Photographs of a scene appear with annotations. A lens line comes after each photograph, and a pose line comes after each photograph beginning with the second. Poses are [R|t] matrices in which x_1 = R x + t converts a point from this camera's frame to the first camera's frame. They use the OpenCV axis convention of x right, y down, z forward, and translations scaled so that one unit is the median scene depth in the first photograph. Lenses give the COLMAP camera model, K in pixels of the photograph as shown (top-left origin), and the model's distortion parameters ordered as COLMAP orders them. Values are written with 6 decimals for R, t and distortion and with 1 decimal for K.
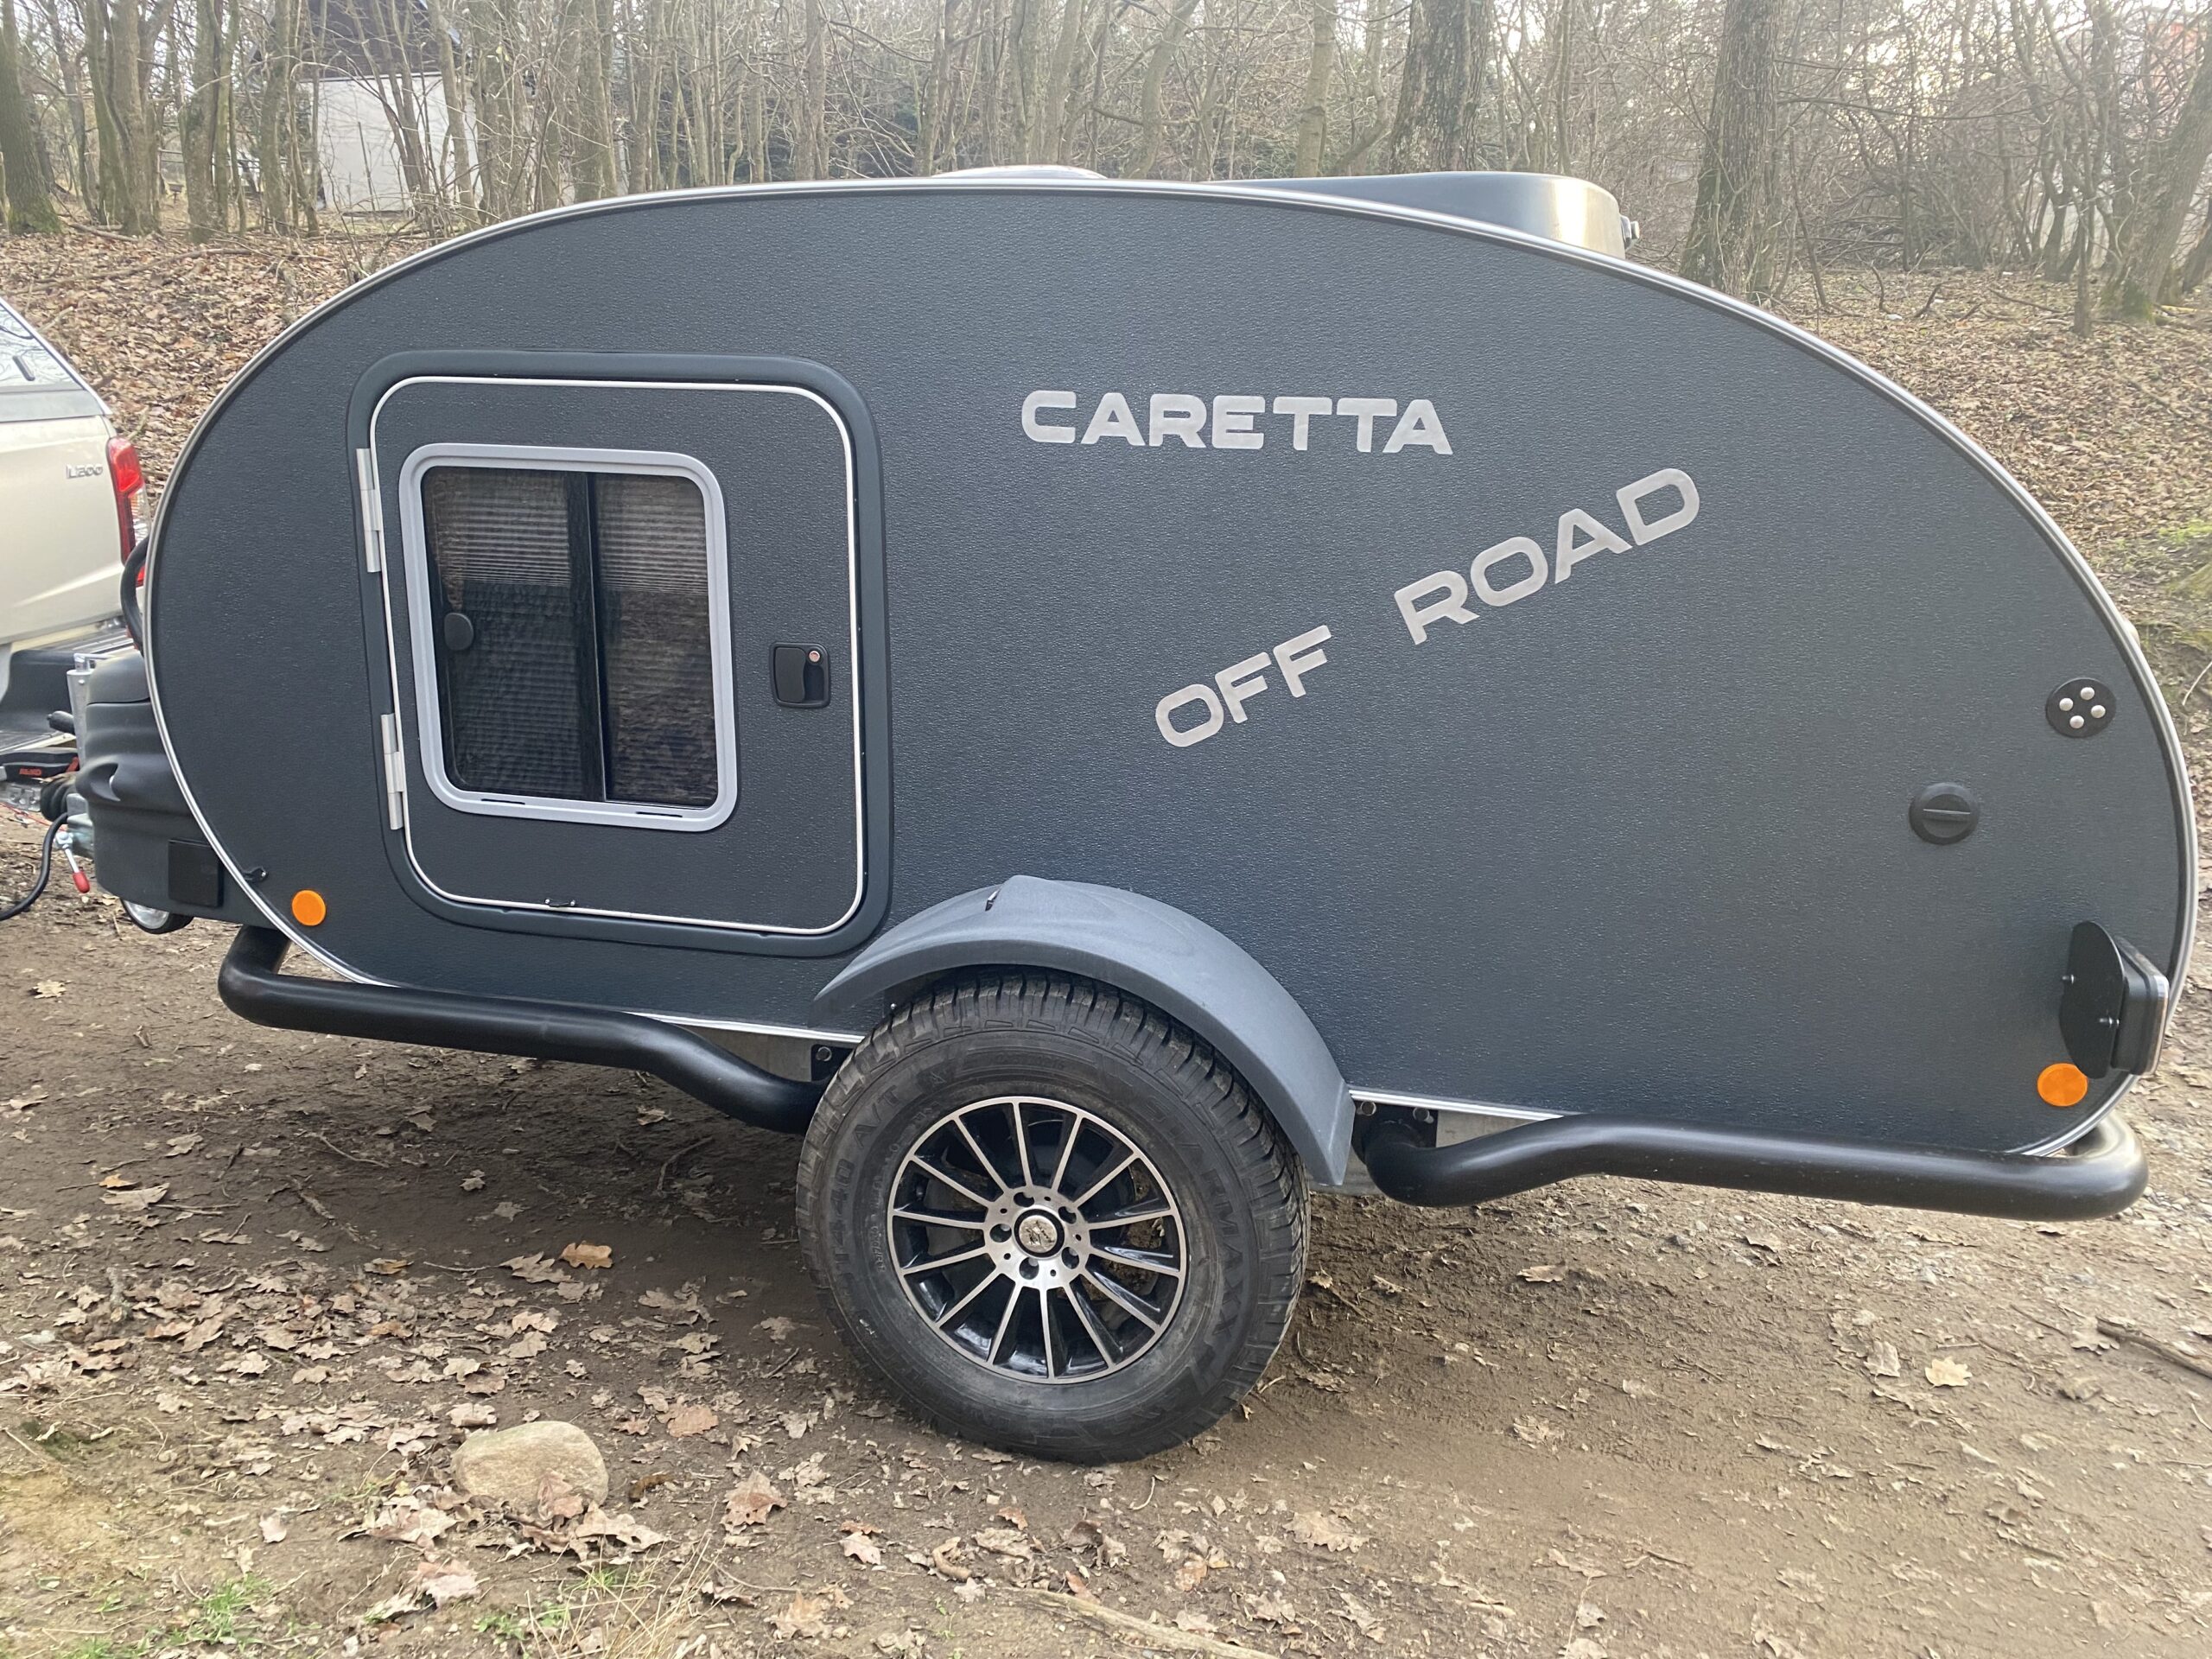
lens RADIAL K [[1731.0, 0, 1101.0], [0, 1731.0, 828.1], [0, 0, 1]] dist [0.028011, -0.015146]
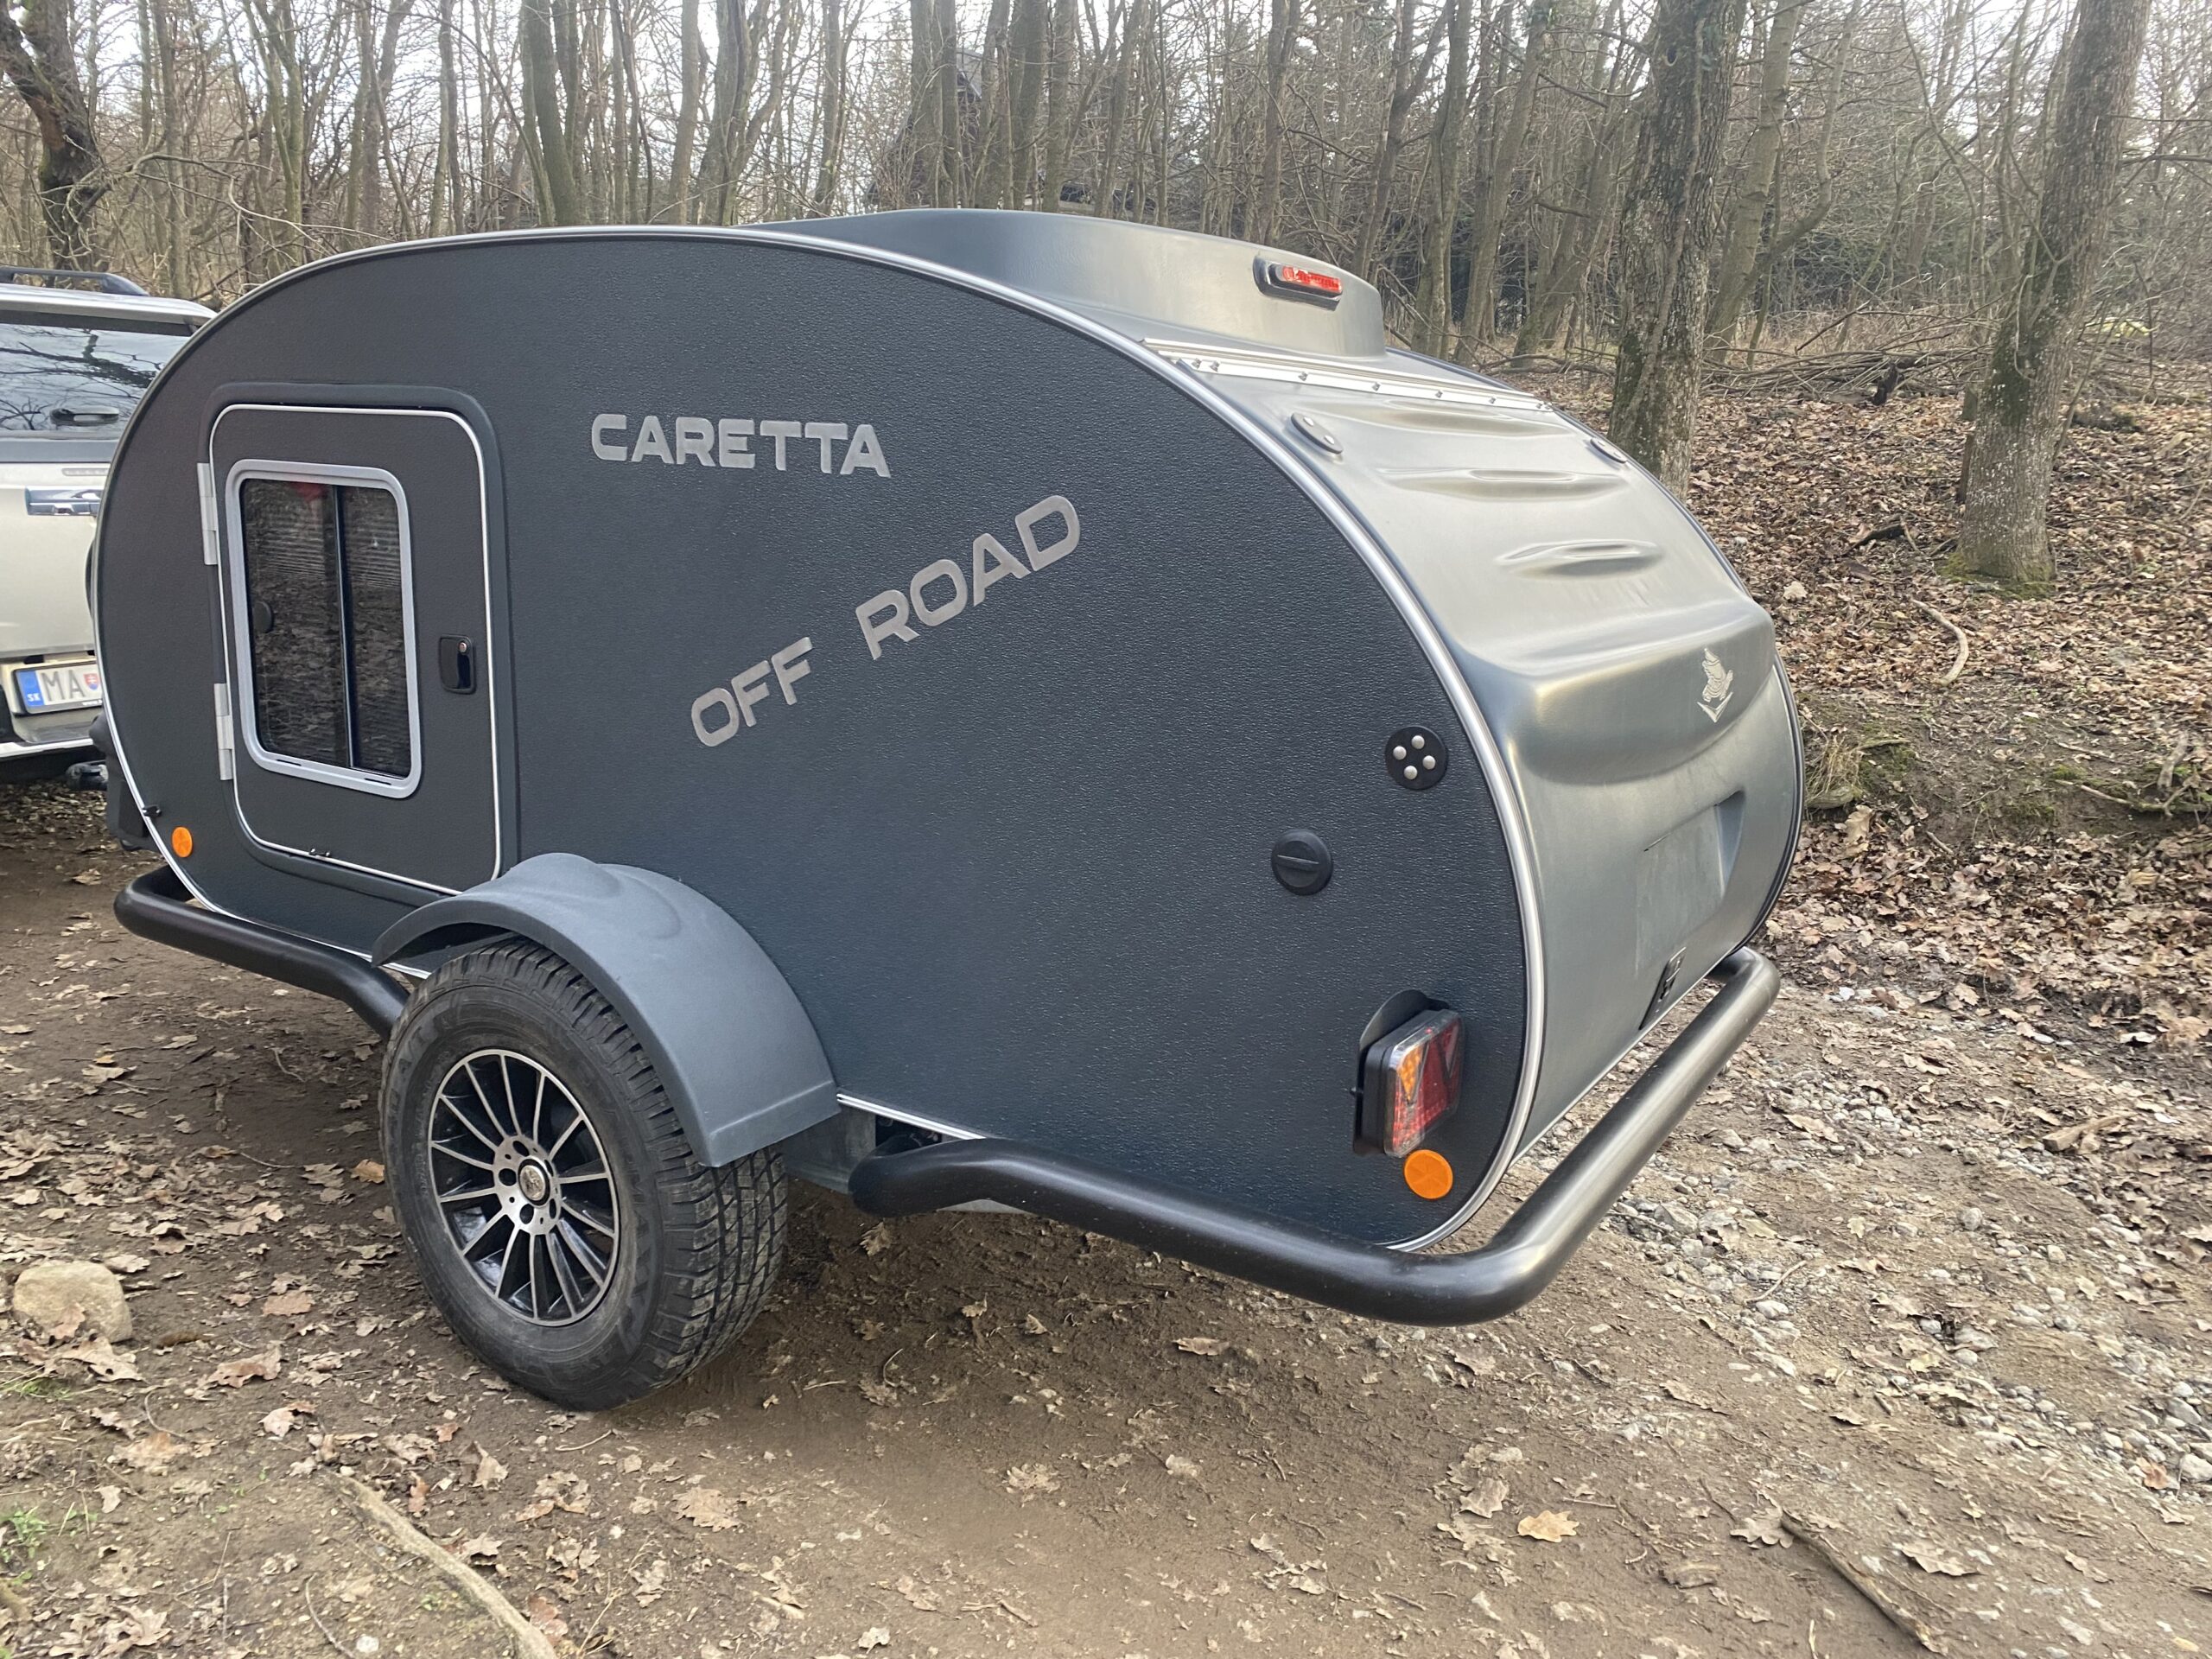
lens RADIAL K [[1731.0, 0, 1101.0], [0, 1731.0, 828.1], [0, 0, 1]] dist [0.028011, -0.015146]
pose [[0.941036, 0.087003, -0.326927, 0.640148], [-0.105466, 0.993652, -0.039143, 0.019742], [0.321446, 0.071315, 0.944239, 0.073026]]
